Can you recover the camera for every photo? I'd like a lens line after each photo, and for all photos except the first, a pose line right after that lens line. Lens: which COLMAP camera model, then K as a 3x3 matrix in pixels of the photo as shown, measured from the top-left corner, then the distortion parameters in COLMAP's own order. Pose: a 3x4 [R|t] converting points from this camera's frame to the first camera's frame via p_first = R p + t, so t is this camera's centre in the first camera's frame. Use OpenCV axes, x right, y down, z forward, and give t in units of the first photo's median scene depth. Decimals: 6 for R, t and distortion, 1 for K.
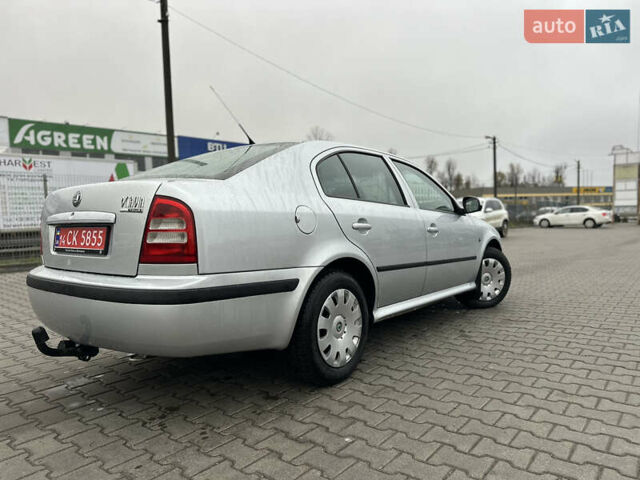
lens RADIAL K [[448.3, 0, 324.7], [0, 448.3, 245.4], [0, 0, 1]] dist [0.042697, -0.051302]
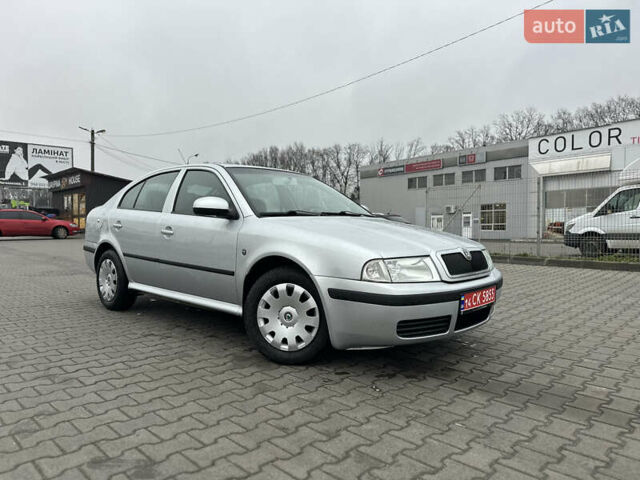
lens RADIAL K [[448.3, 0, 323.5], [0, 448.3, 243.0], [0, 0, 1]] dist [0.042697, -0.051302]
pose [[-0.090994, 0.055768, -0.994289, 1.346165], [-0.057918, 0.996444, 0.061189, -0.099500], [0.994166, 0.063156, -0.087441, 1.527713]]
